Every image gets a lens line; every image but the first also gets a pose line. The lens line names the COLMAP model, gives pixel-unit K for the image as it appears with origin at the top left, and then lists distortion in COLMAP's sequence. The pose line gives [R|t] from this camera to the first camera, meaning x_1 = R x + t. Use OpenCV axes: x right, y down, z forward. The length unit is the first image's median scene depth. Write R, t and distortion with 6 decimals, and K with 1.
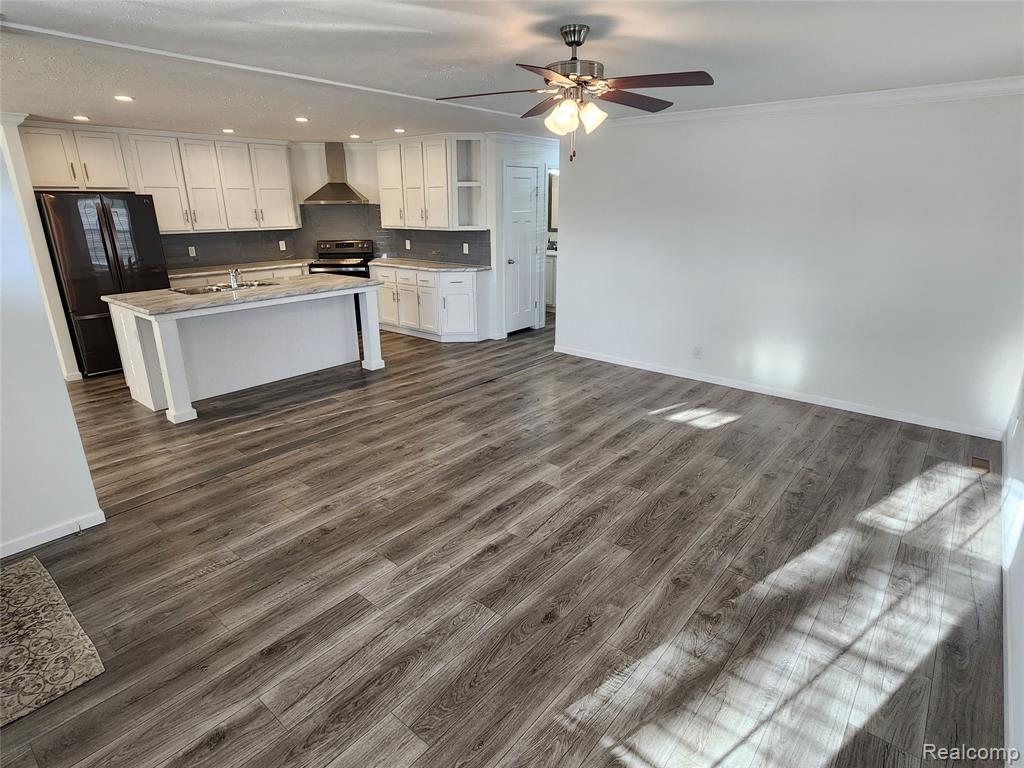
lens RADIAL K [[558.6, 0, 512.0], [0, 558.6, 384.0], [0, 0, 1]] dist [-0.001294, -0.001007]
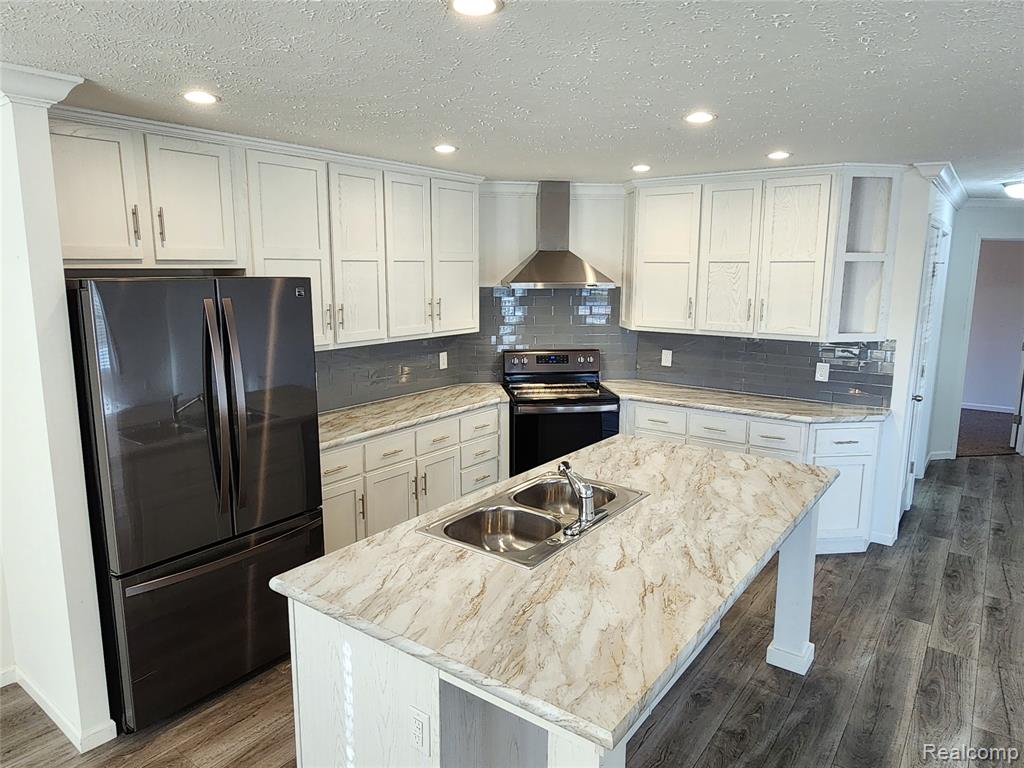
lens RADIAL K [[663.9, 0, 516.3], [0, 663.9, 382.6], [0, 0, 1]] dist [0.005491, -0.000945]
pose [[0.998141, -0.003335, 0.060861, -0.475324], [0.011950, 0.989831, -0.141745, -0.167689], [-0.059770, 0.142208, 0.988031, 0.448854]]
